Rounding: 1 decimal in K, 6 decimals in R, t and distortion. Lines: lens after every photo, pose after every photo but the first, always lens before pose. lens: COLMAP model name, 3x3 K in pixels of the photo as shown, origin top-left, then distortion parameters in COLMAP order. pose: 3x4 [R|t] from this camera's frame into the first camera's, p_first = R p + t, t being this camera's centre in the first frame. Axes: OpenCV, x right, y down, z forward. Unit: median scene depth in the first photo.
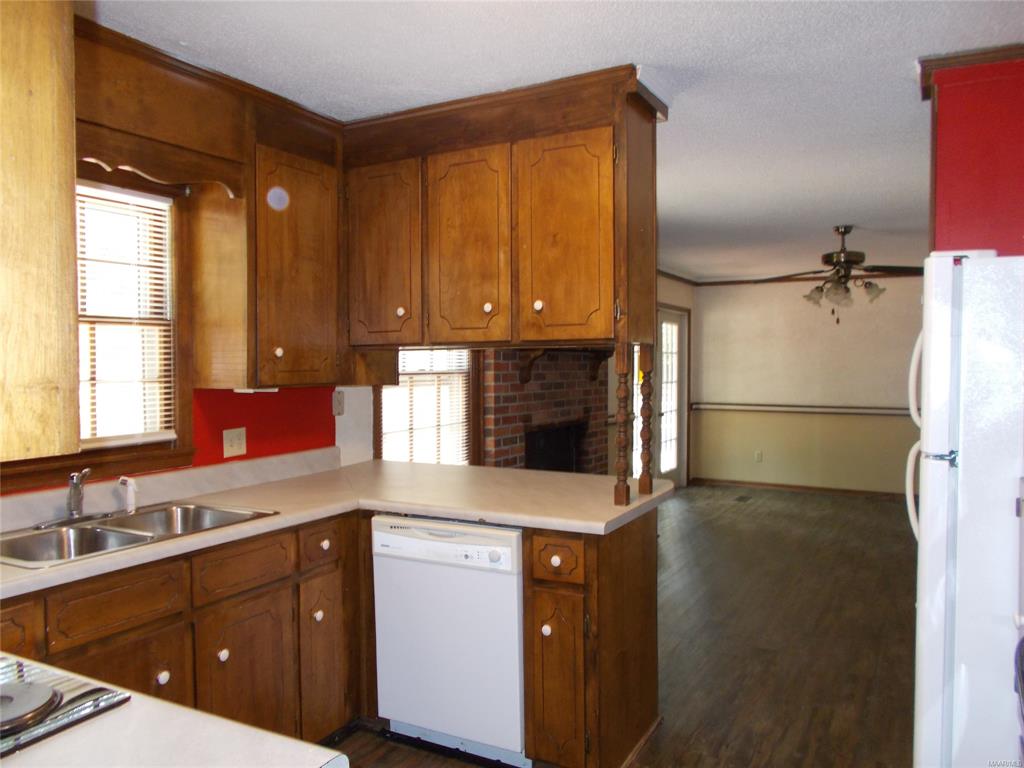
lens RADIAL K [[775.7, 0, 502.0], [0, 775.7, 384.8], [0, 0, 1]] dist [-0.040977, -0.000873]
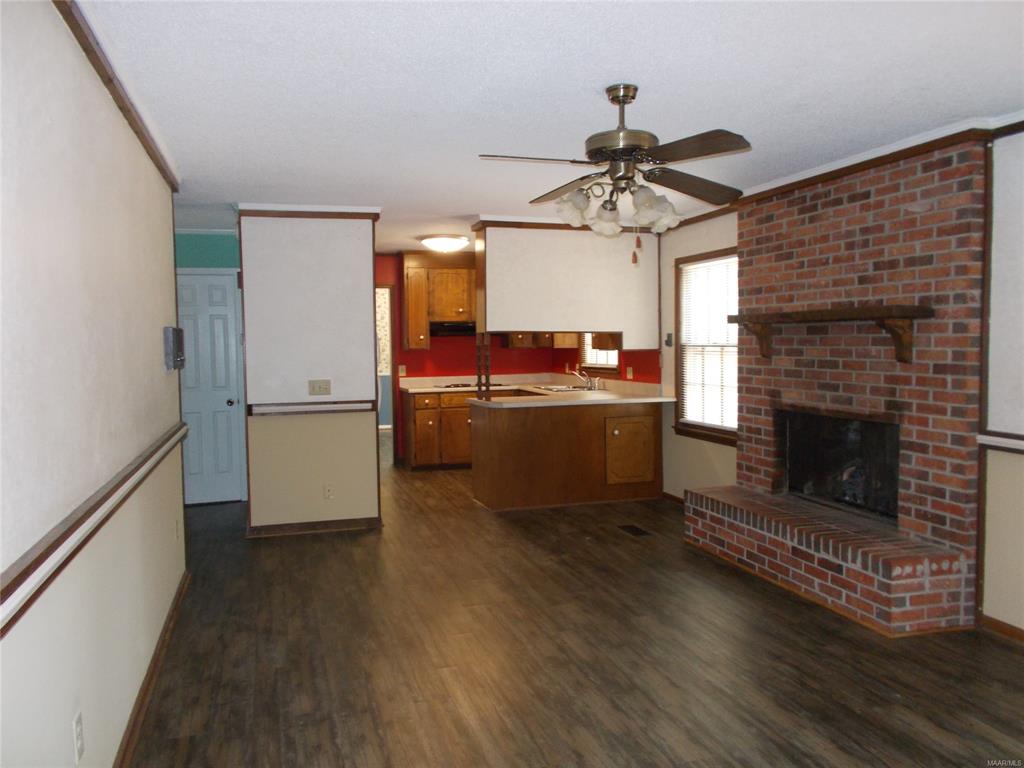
lens RADIAL K [[781.4, 0, 512.0], [0, 781.4, 384.0], [0, 0, 1]] dist [-0.003629, 0.003723]
pose [[-0.690675, 0.046762, -0.721652, 0.971633], [-0.011024, 0.997110, 0.075163, -0.039483], [0.723081, 0.059869, -0.688163, 1.433390]]
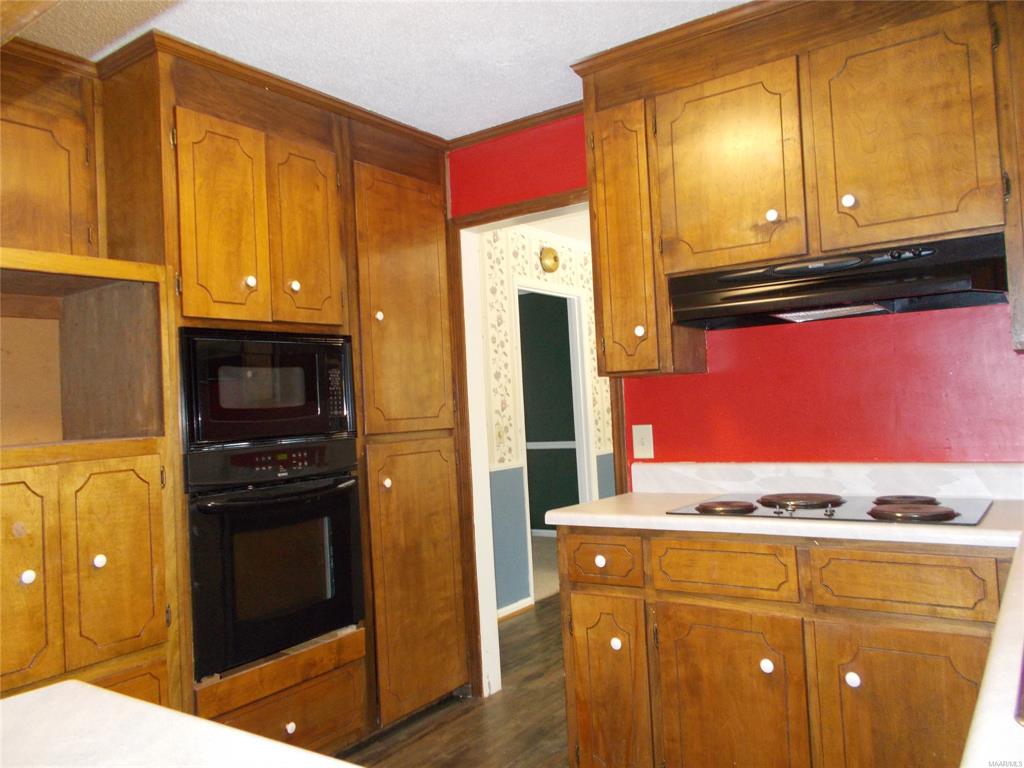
lens RADIAL K [[791.6, 0, 513.4], [0, 791.6, 379.5], [0, 0, 1]] dist [0.003885, -0.007234]
pose [[-0.993211, 0.053105, 0.103495, -0.072117], [0.053243, 0.998581, -0.001434, 0.015180], [-0.103424, 0.004086, -0.994629, 0.646668]]
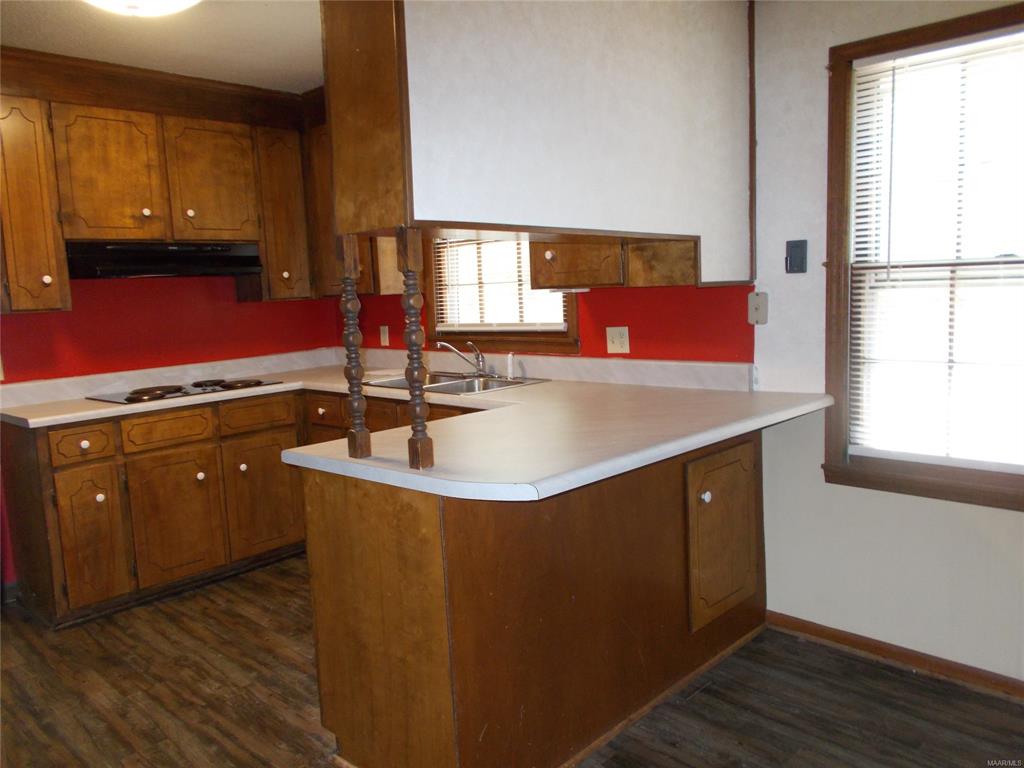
lens RADIAL K [[791.6, 0, 513.4], [0, 791.6, 379.5], [0, 0, 1]] dist [0.003885, -0.007234]
pose [[-0.261180, 0.124126, -0.957276, 0.438509], [0.015026, 0.992101, 0.124542, -0.005143], [0.965173, 0.018143, -0.260982, 0.691012]]
